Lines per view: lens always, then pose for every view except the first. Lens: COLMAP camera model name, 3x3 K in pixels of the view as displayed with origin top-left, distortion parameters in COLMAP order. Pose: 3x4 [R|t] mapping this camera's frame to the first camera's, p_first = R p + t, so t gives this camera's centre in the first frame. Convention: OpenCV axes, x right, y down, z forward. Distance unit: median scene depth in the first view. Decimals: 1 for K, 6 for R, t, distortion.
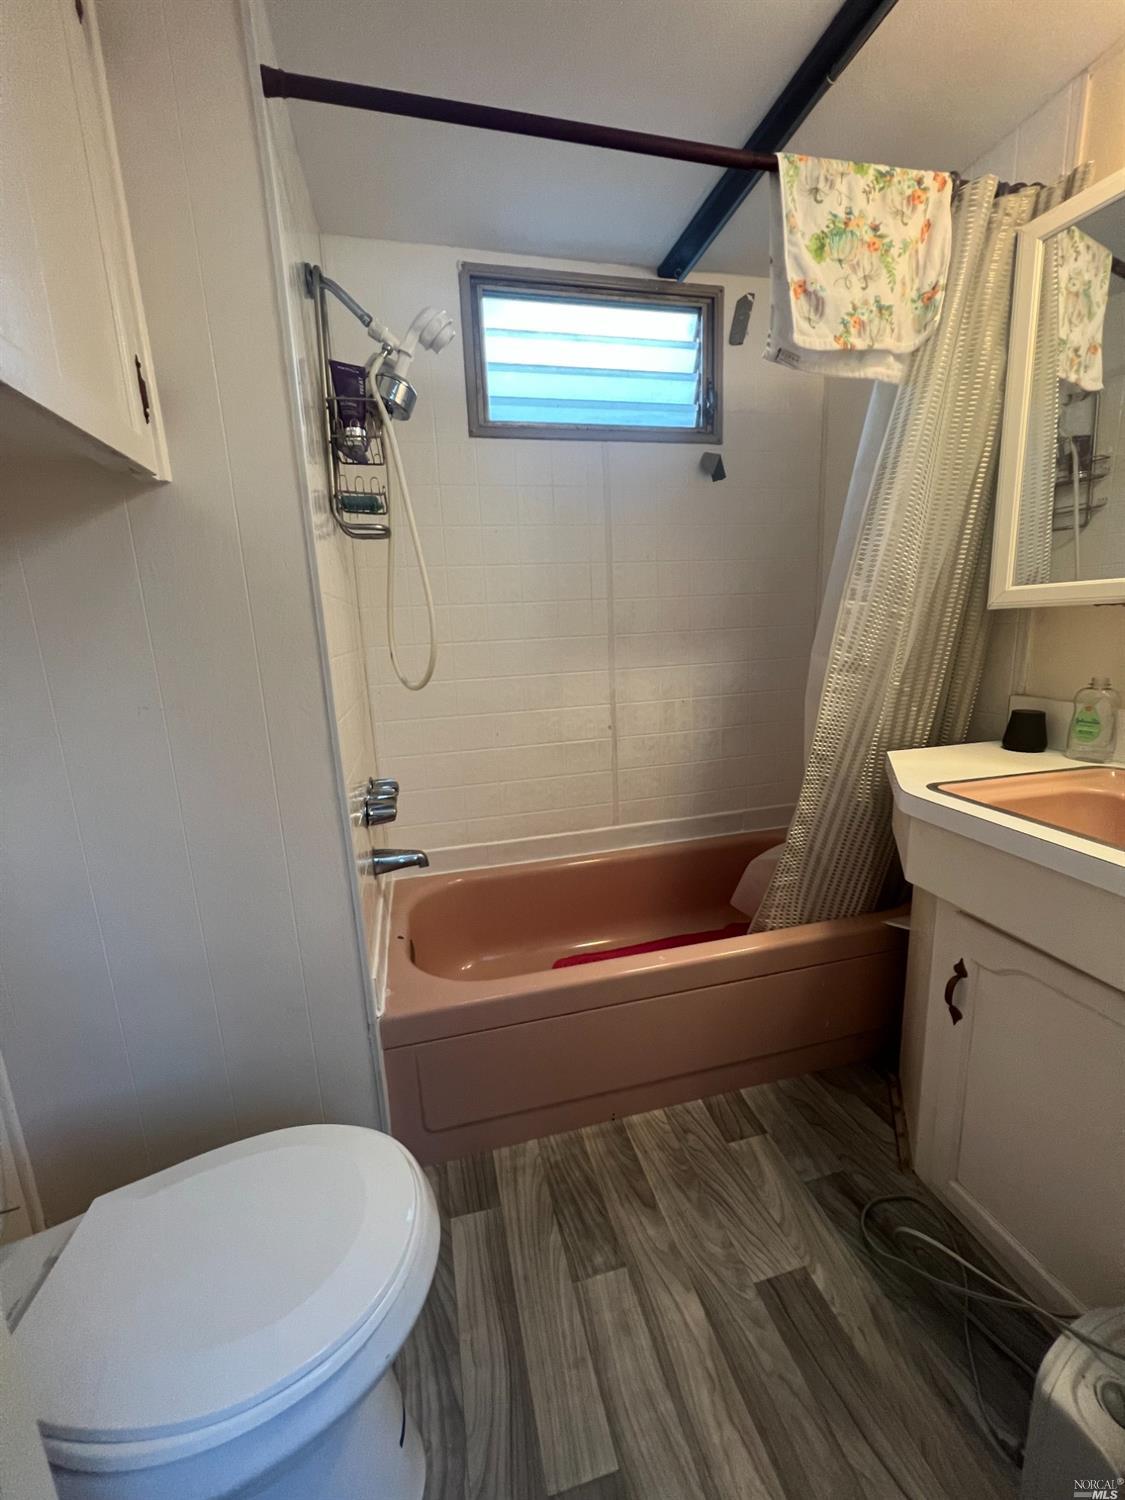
lens RADIAL K [[604.6, 0, 560.9], [0, 604.6, 743.5], [0, 0, 1]] dist [-0.004861, 0.000370]
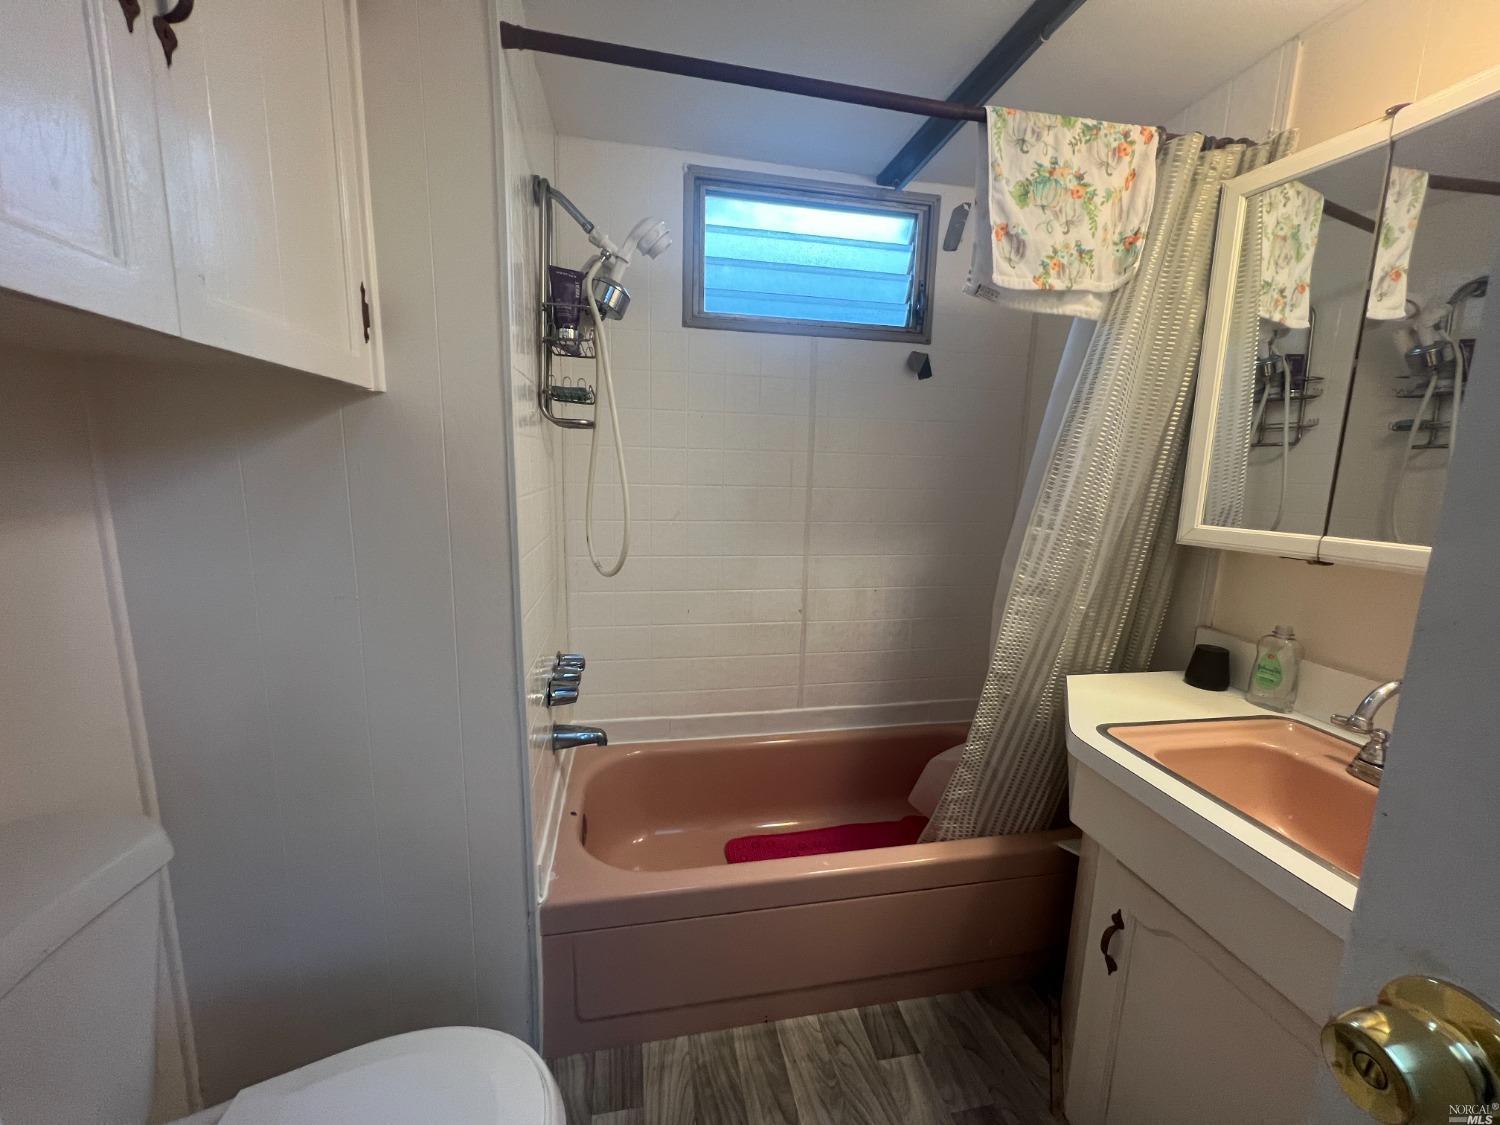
lens RADIAL K [[604.6, 0, 748.2], [0, 604.6, 567.7], [0, 0, 1]] dist [-0.004861, 0.000370]
pose [[0.996538, 0.075975, -0.033752, 0.034547], [-0.077045, 0.996526, -0.031612, -0.093948], [0.031233, 0.034103, 0.998930, -0.022125]]
